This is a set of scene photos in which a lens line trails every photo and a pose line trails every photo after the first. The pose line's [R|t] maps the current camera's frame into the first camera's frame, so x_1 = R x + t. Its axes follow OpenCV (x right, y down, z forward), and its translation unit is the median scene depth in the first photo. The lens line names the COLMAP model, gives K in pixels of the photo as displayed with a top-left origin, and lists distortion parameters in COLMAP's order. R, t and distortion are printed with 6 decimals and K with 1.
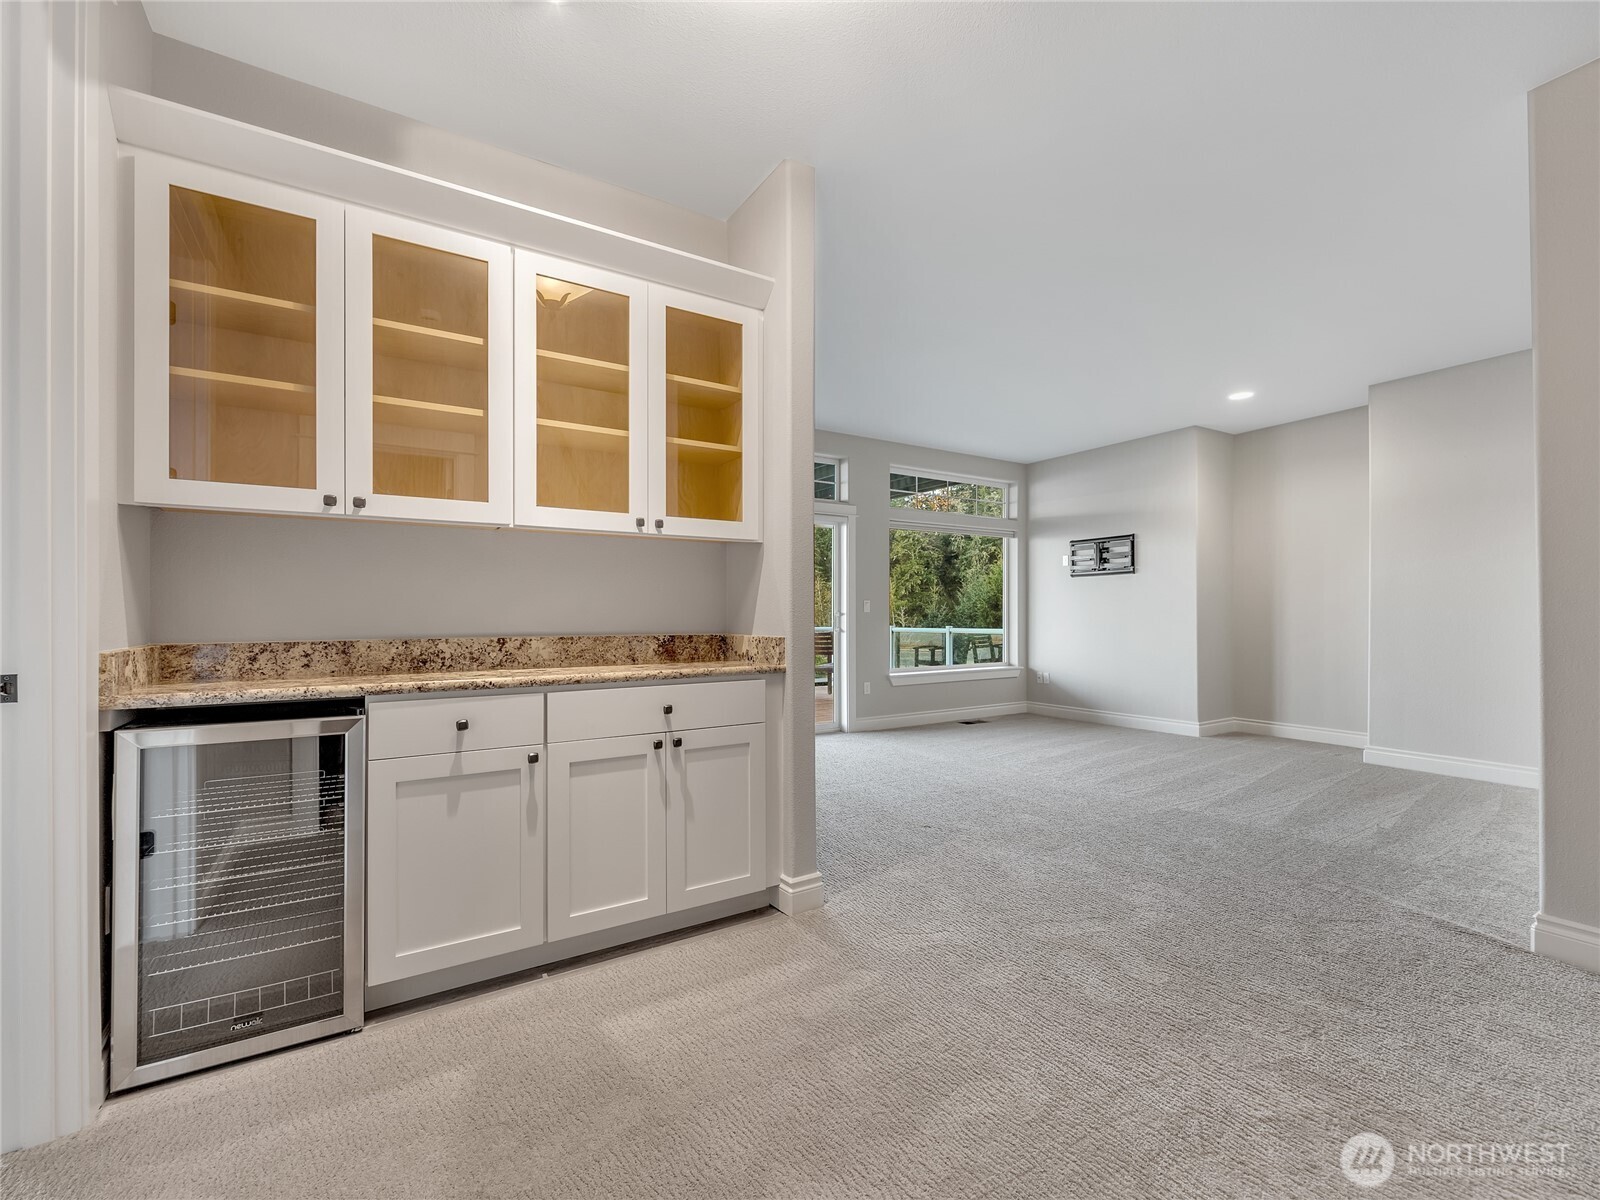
lens RADIAL K [[691.6, 0, 799.4], [0, 691.6, 622.5], [0, 0, 1]] dist [-0.016377, -0.000070]
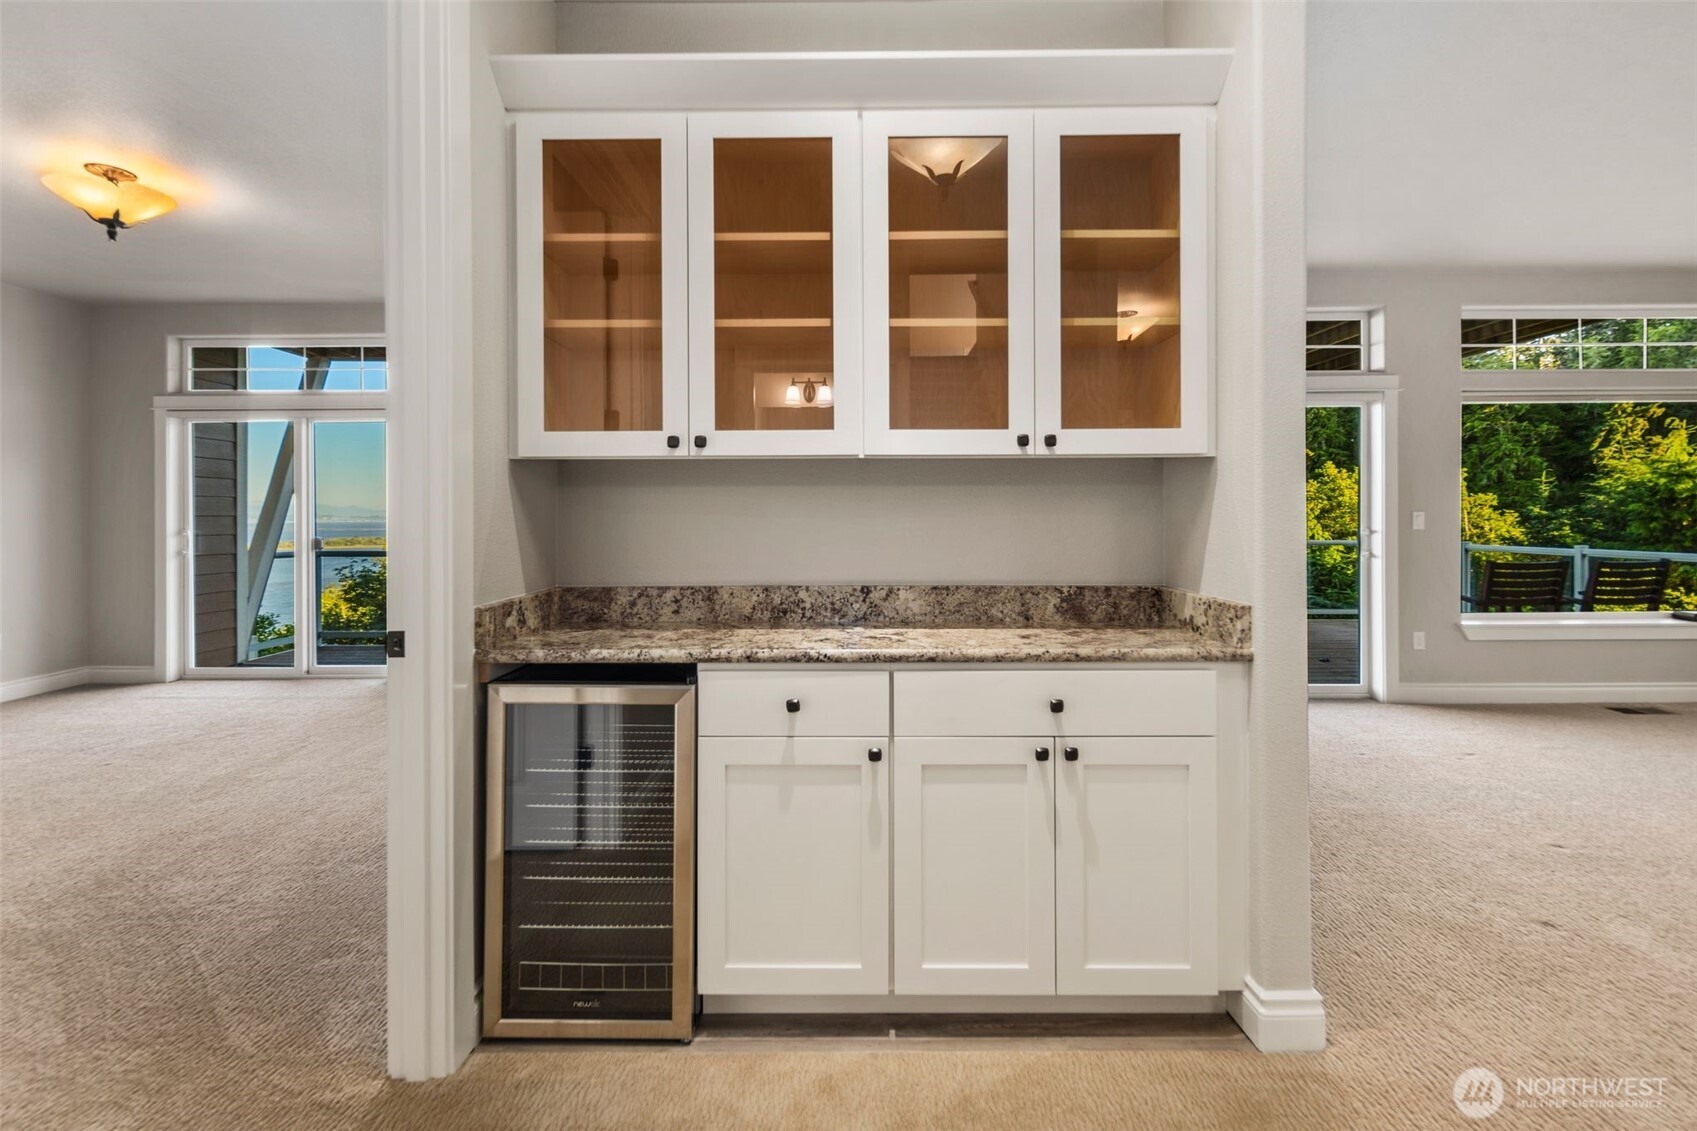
lens RADIAL K [[726.0, 0, 850.2], [0, 726.0, 516.4], [0, 0, 1]] dist [-0.001533, -0.000600]
pose [[0.842250, -0.001565, -0.539085, 0.029426], [-0.001616, 0.999984, -0.005429, -0.060105], [0.539085, 0.005444, 0.842234, 0.255118]]
